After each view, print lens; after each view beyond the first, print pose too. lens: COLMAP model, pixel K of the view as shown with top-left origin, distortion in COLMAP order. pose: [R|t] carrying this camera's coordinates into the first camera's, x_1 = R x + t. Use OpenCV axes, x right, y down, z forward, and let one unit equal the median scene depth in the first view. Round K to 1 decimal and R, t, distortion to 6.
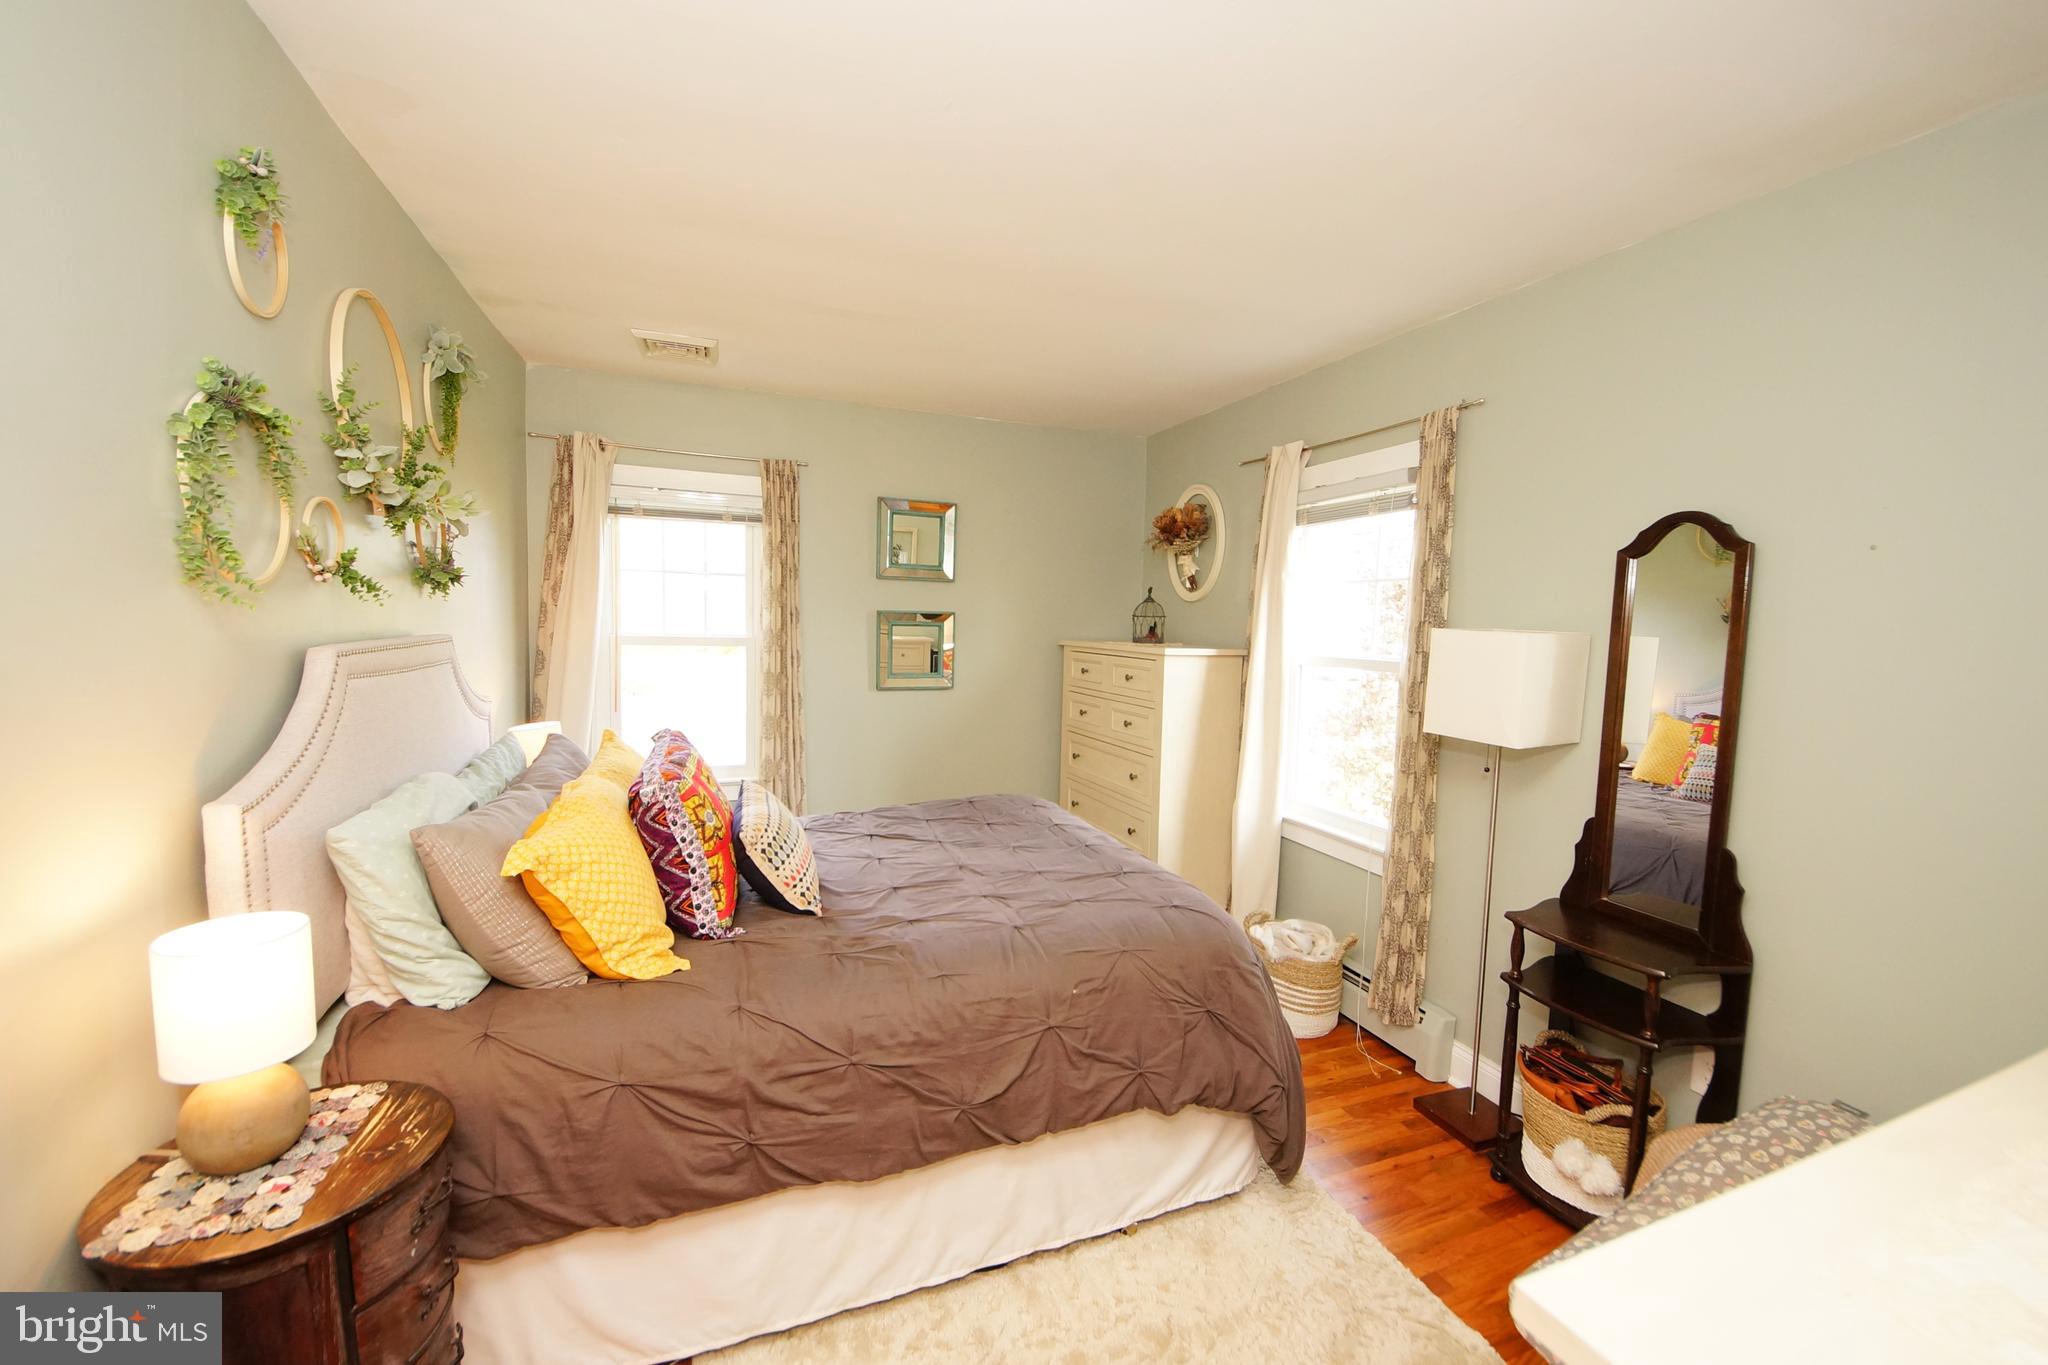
lens RADIAL K [[789.1, 0, 1024.0], [0, 789.1, 682.5], [0, 0, 1]] dist [0.000174, -0.015020]
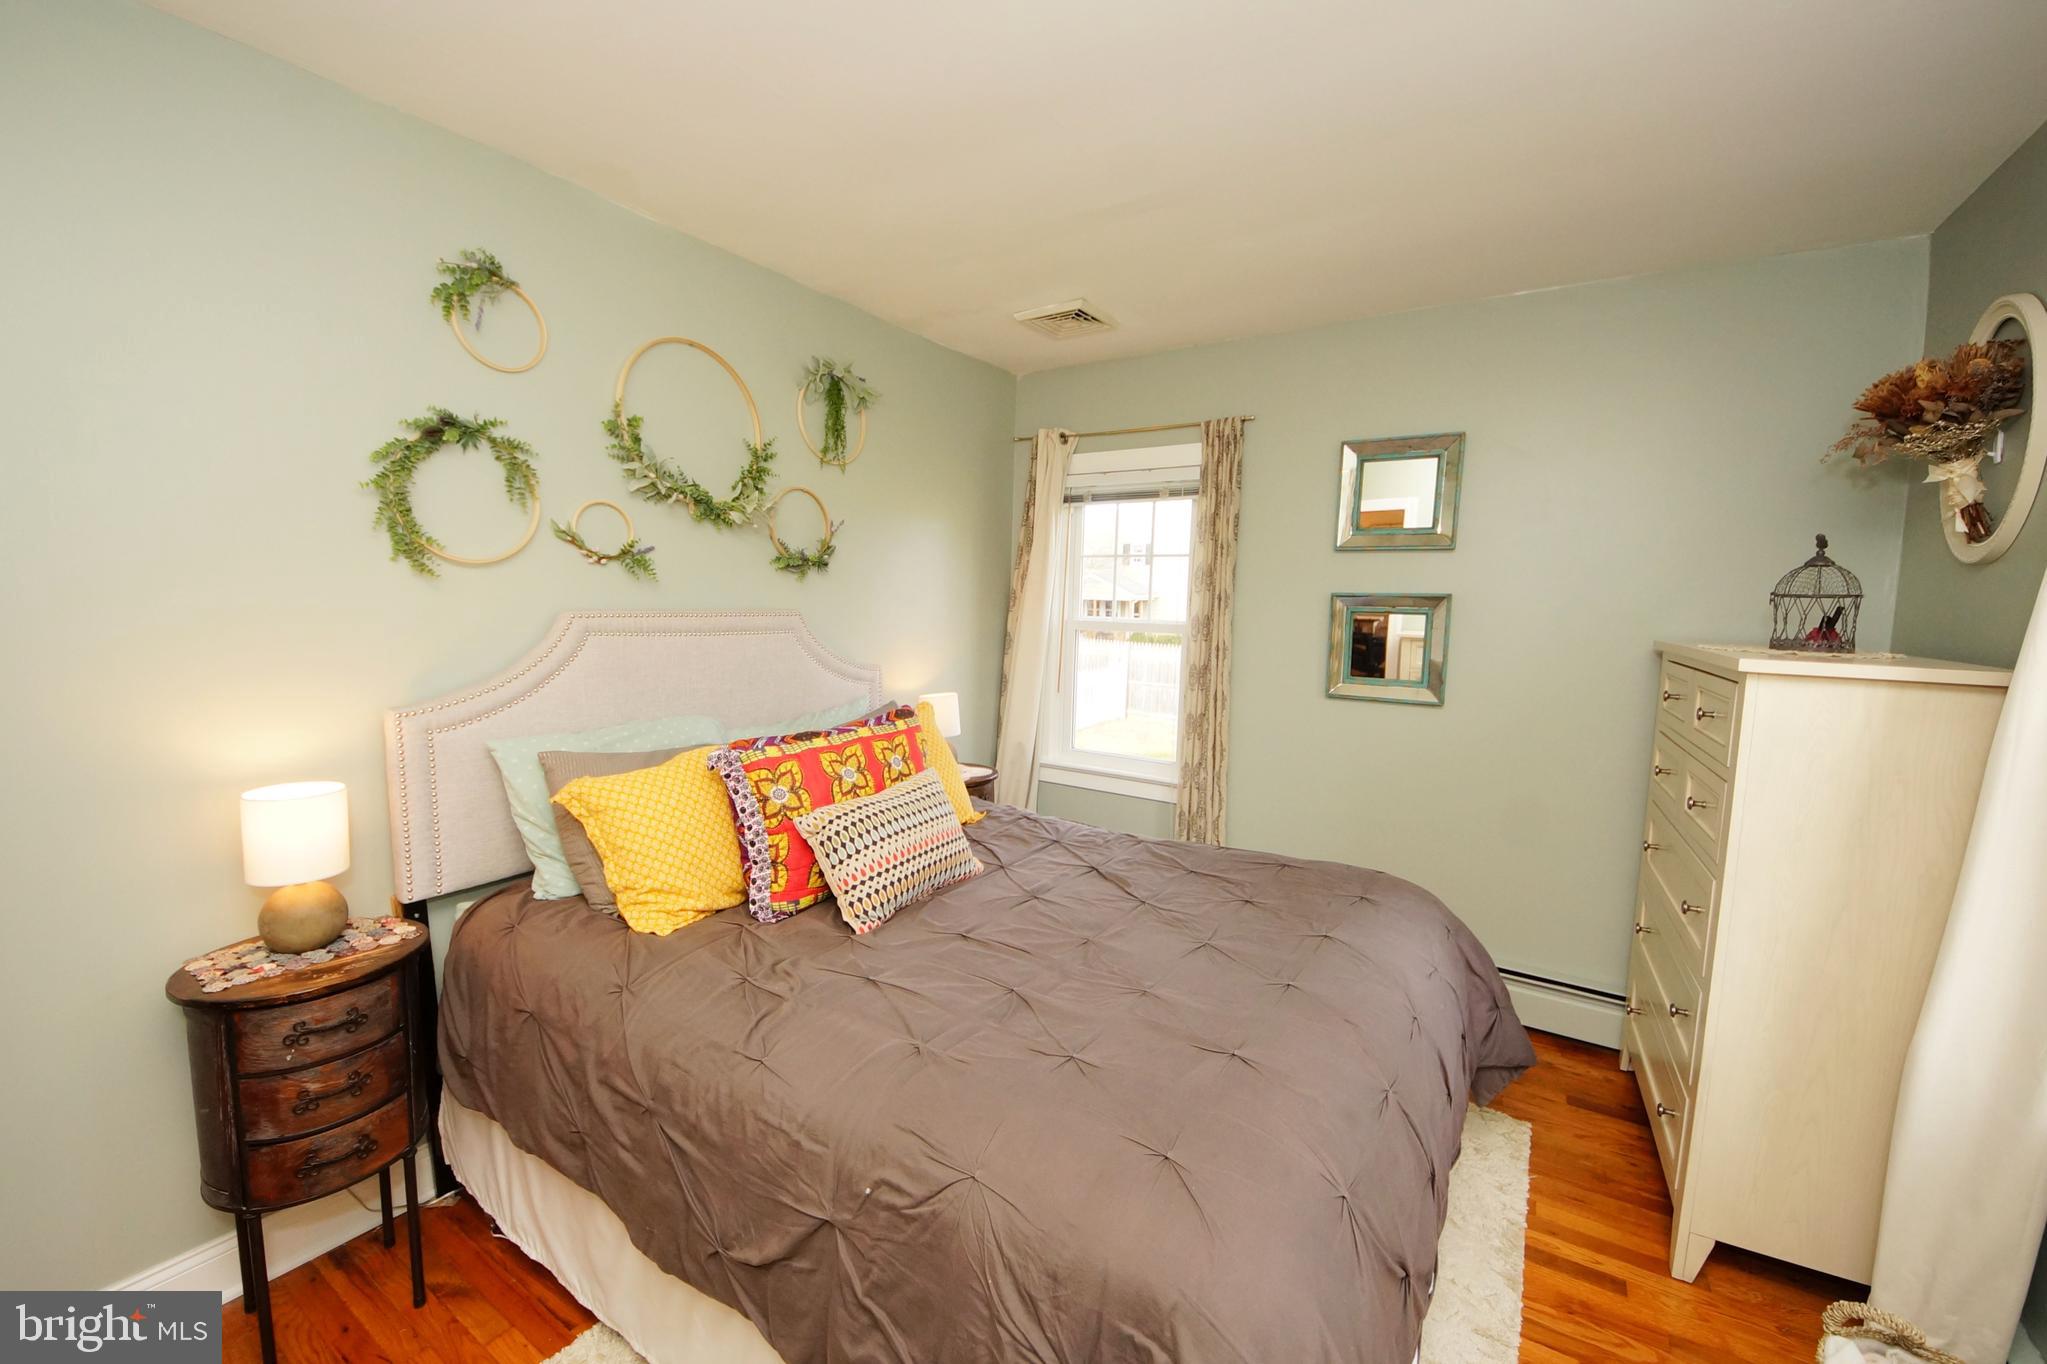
lens RADIAL K [[776.7, 0, 1013.5], [0, 776.7, 681.3], [0, 0, 1]] dist [0.025310, -0.022453]
pose [[0.588223, 0.074387, -0.805271, 0.378715], [-0.074181, 0.996526, 0.037868, -0.018081], [0.805290, 0.037461, 0.591697, 0.469122]]
